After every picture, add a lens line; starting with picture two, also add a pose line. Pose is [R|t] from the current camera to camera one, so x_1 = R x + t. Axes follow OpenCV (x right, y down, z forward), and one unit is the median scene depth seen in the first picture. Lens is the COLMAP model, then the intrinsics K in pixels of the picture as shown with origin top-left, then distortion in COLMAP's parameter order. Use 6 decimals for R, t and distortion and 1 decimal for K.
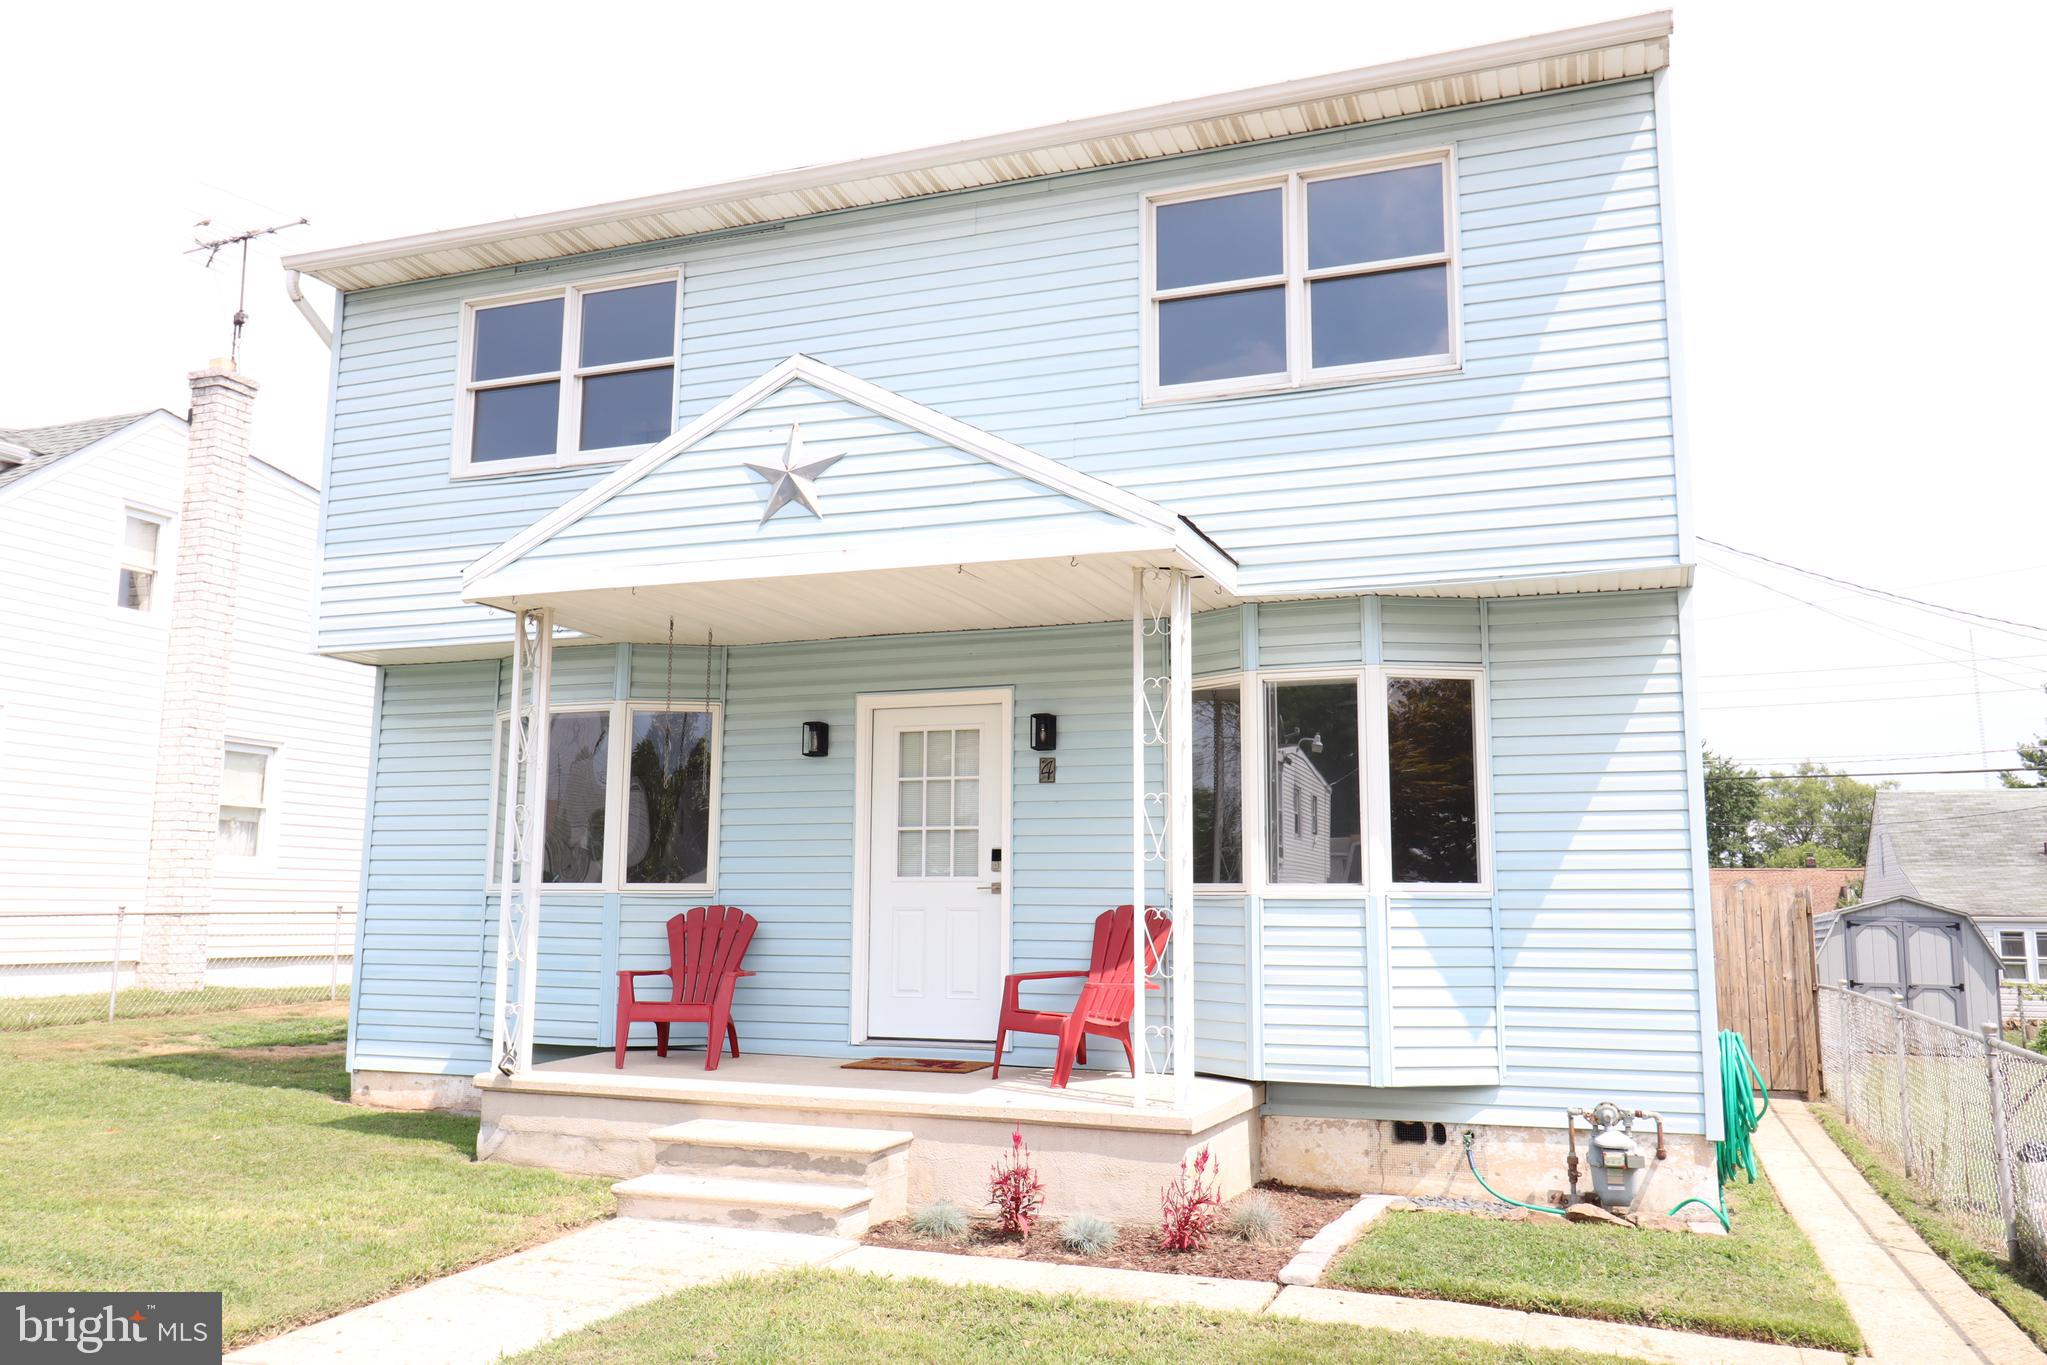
lens RADIAL K [[1613.3, 0, 1015.1], [0, 1613.3, 673.3], [0, 0, 1]] dist [0.009684, -0.002147]
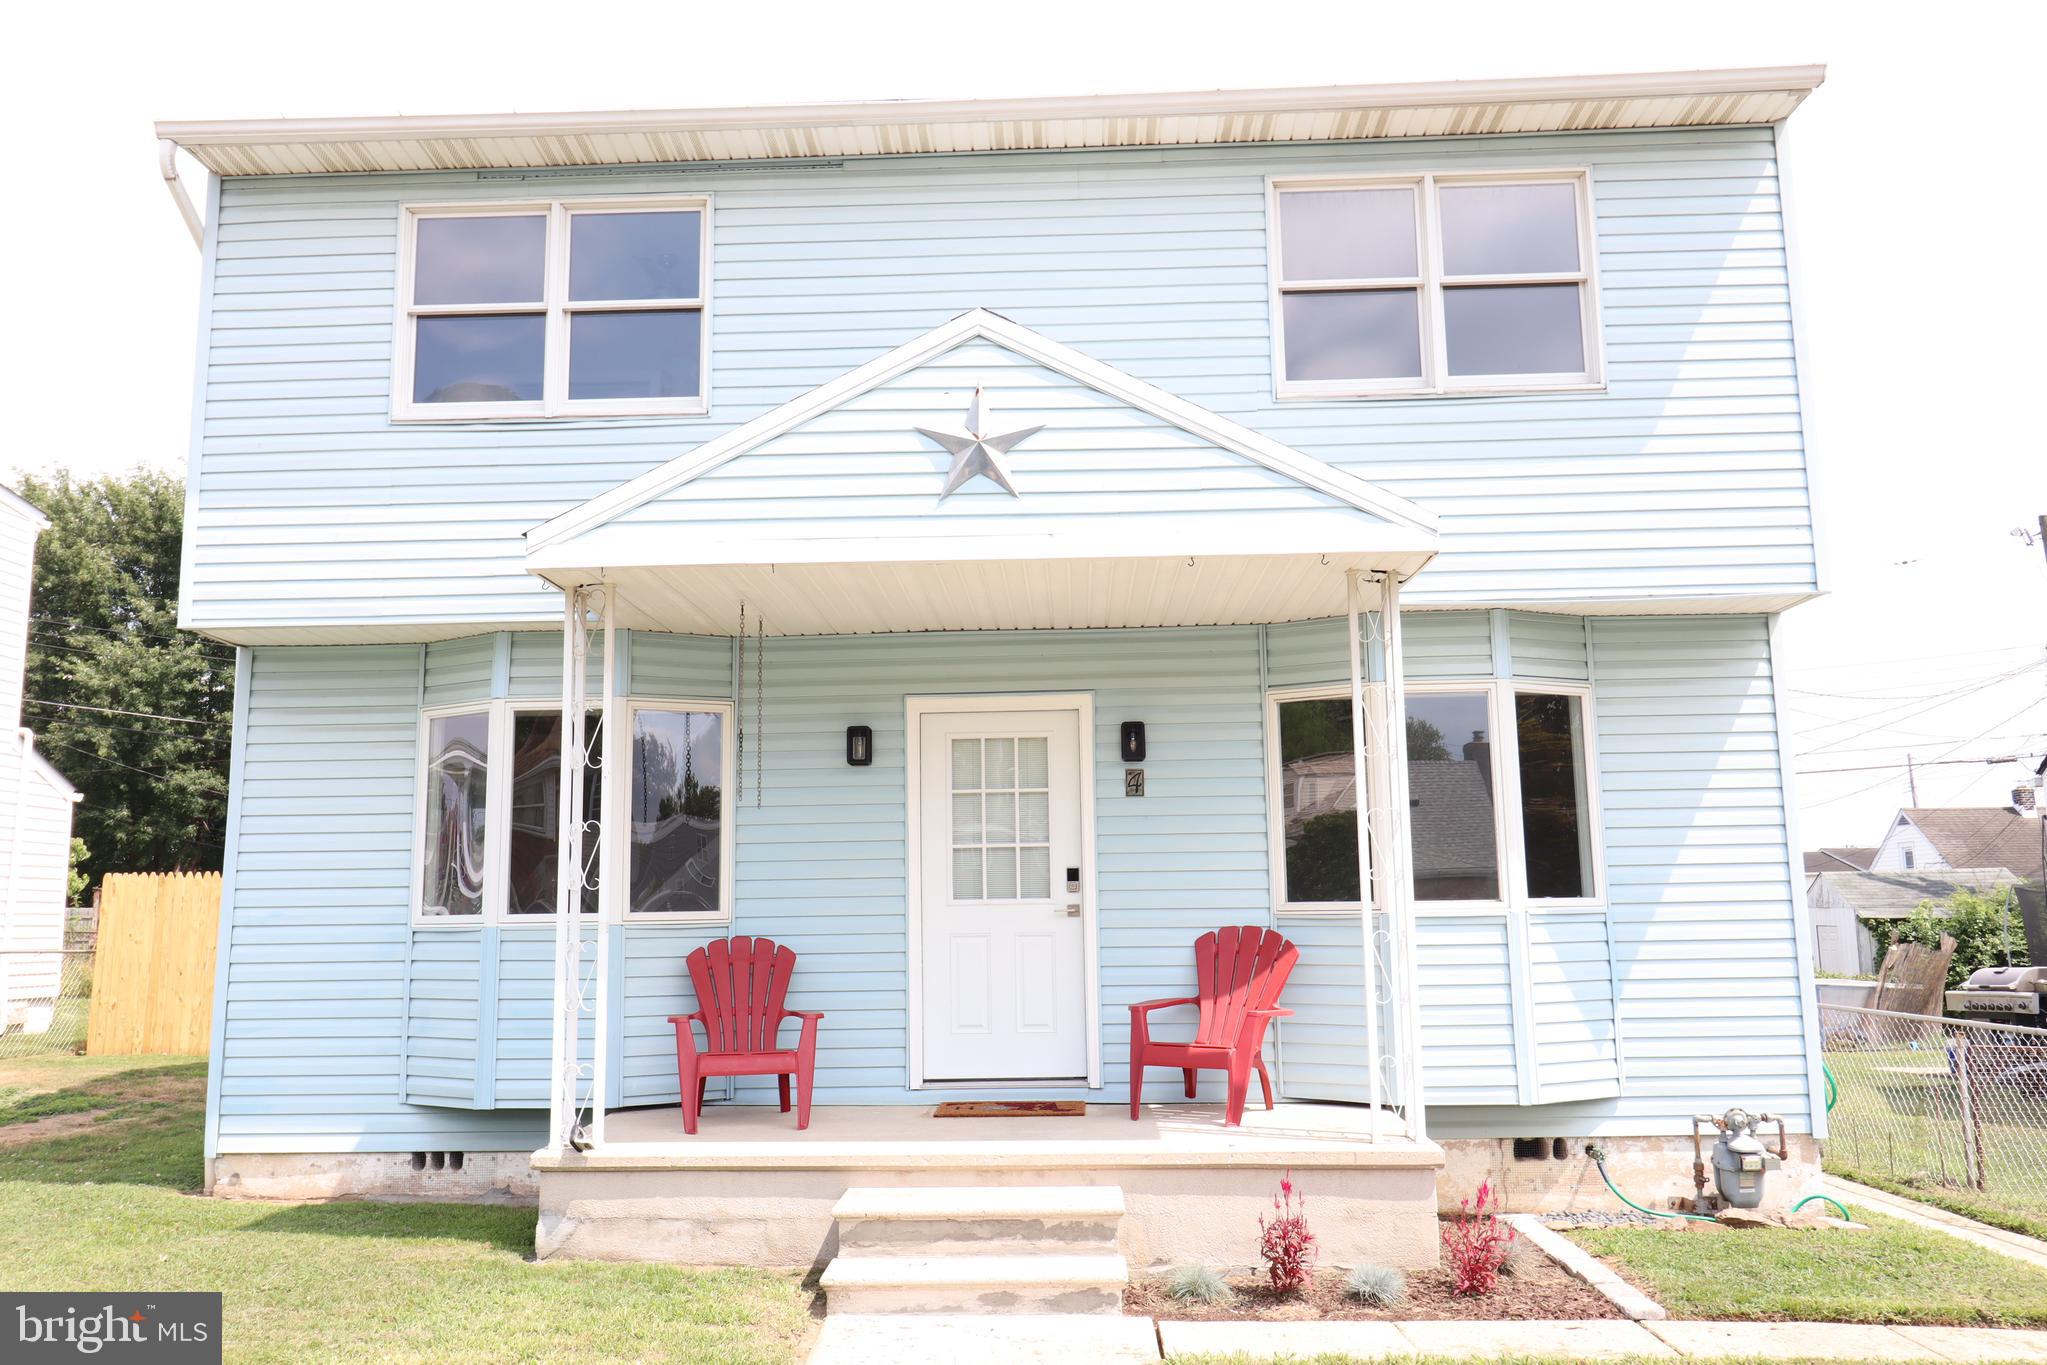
lens RADIAL K [[1613.3, 0, 1015.1], [0, 1613.3, 673.3], [0, 0, 1]] dist [0.009684, -0.002147]
pose [[0.946940, 0.028060, 0.320182, -0.373113], [-0.025961, 0.999604, -0.010822, 0.009648], [-0.320359, 0.001936, 0.947294, 0.152131]]
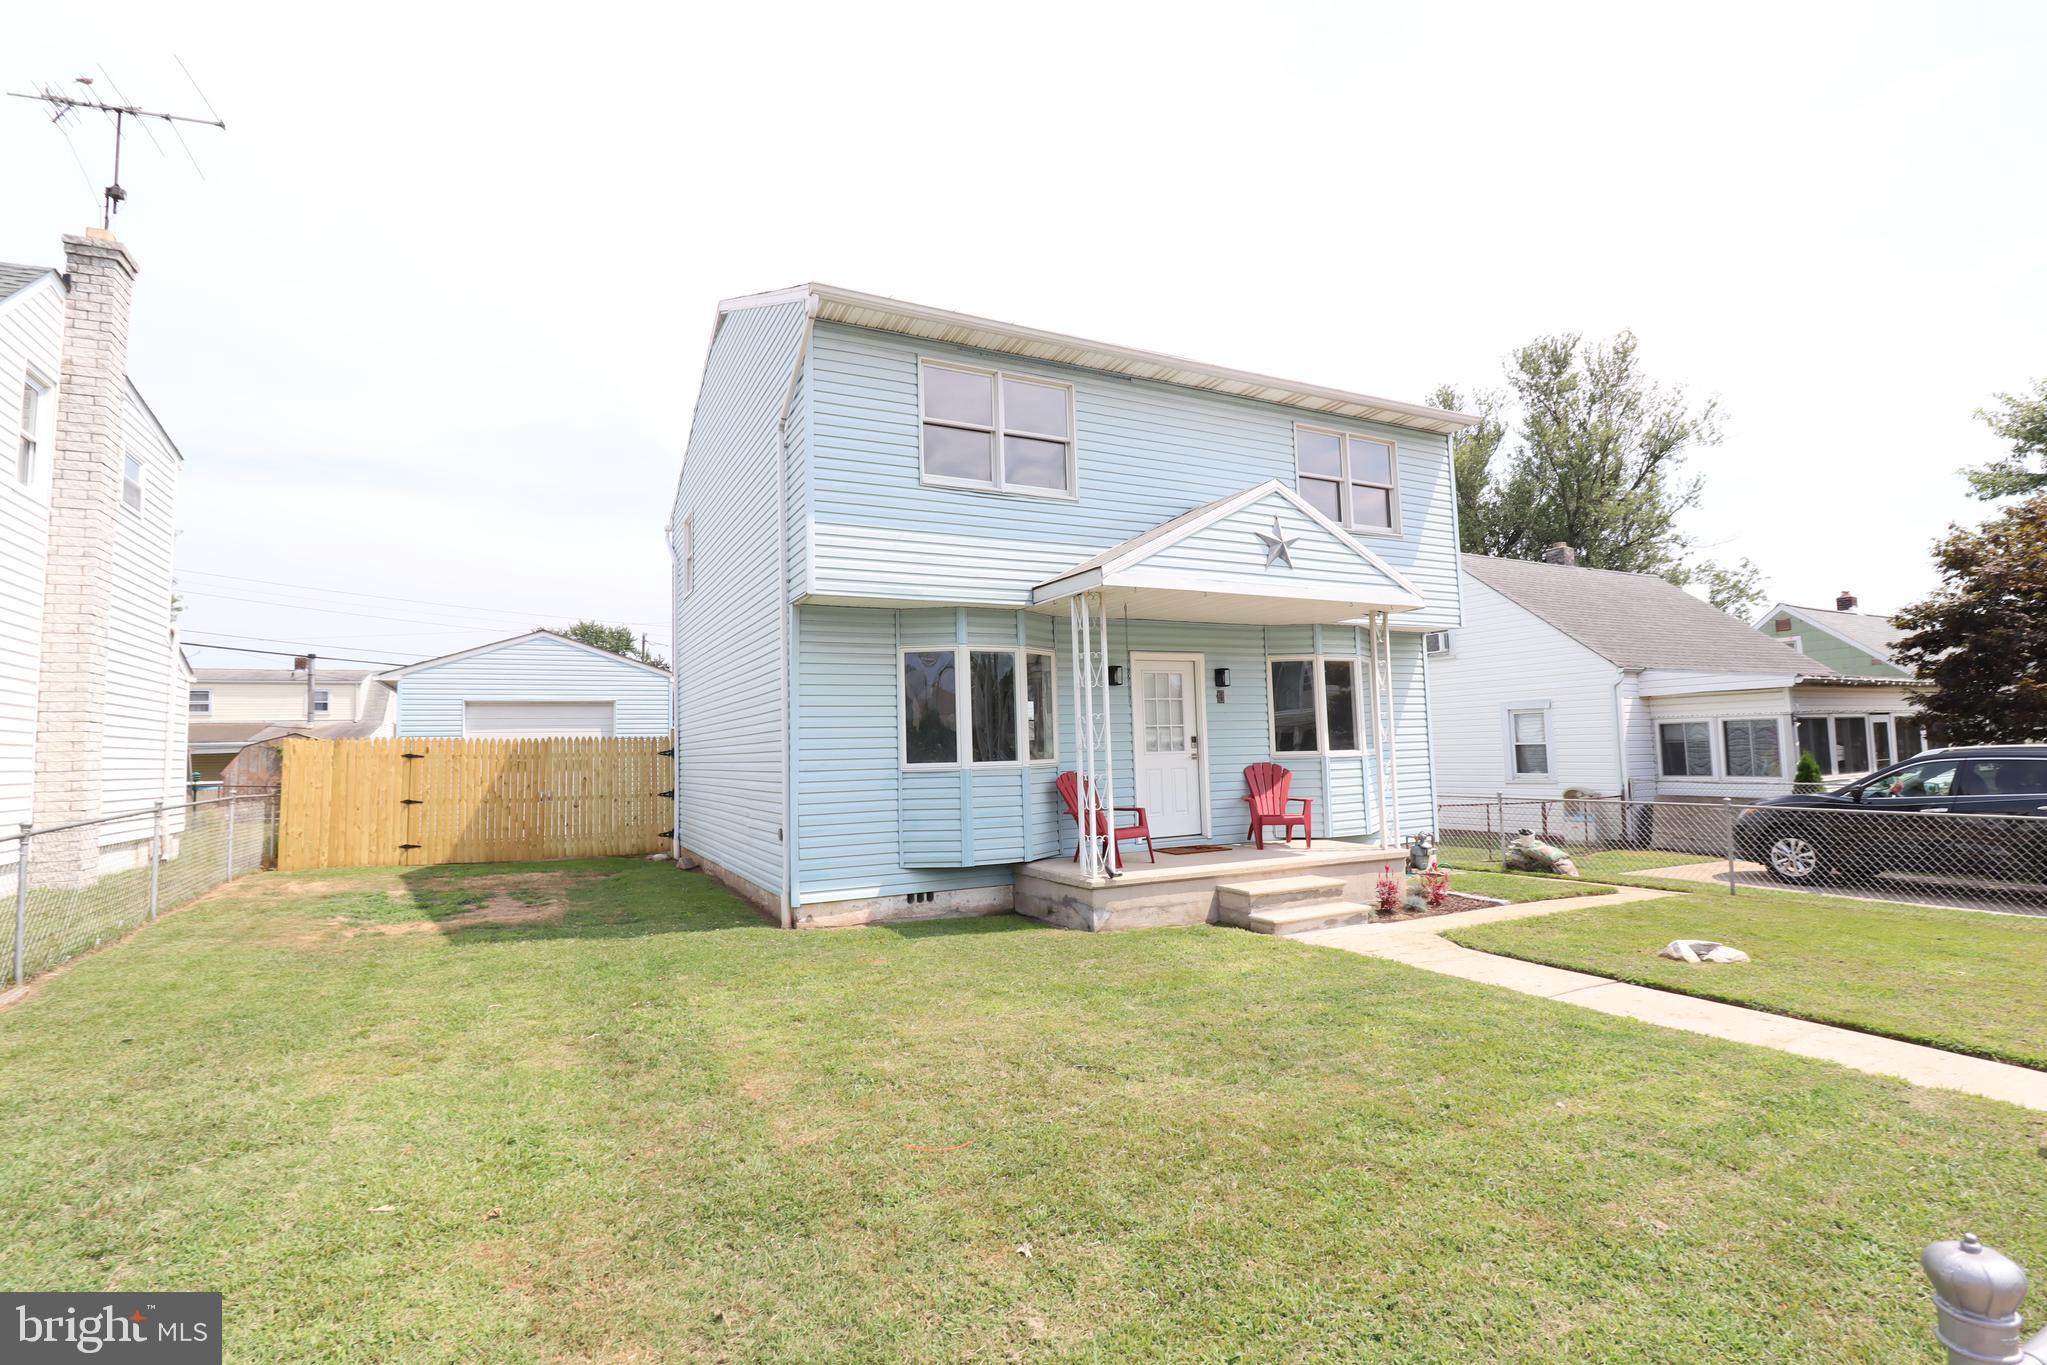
lens RADIAL K [[949.3, 0, 1013.6], [0, 949.3, 676.3], [0, 0, 1]] dist [-0.002327, -0.011411]
pose [[0.668496, 0.033504, 0.742960, -1.102635], [-0.077031, 0.996731, 0.024363, 0.028298], [-0.739715, -0.073517, 0.668892, 0.441849]]
